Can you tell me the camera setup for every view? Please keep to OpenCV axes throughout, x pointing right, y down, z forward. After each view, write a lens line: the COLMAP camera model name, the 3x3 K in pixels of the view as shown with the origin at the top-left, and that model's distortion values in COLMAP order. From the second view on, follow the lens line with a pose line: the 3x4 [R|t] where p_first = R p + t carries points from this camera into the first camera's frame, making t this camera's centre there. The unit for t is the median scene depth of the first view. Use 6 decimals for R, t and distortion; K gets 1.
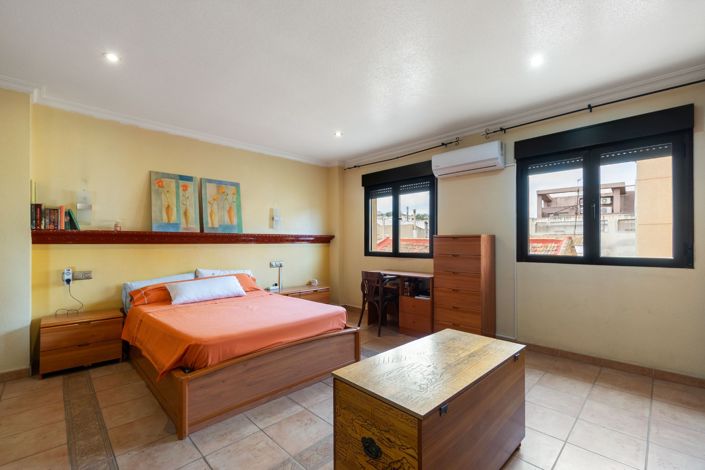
lens RADIAL K [[303.5, 0, 353.2], [0, 303.5, 233.8], [0, 0, 1]] dist [-0.003464, 0.000415]
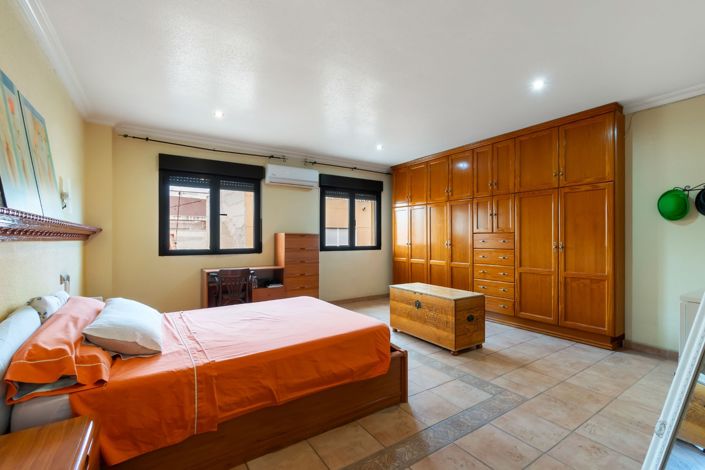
lens RADIAL K [[303.5, 0, 350.6], [0, 303.5, 238.0], [0, 0, 1]] dist [-0.003464, 0.000415]
pose [[0.217757, -0.000925, 0.976003, -0.758786], [-0.030785, 0.999495, 0.007816, 0.006171], [-0.975518, -0.031748, 0.217618, 0.407034]]
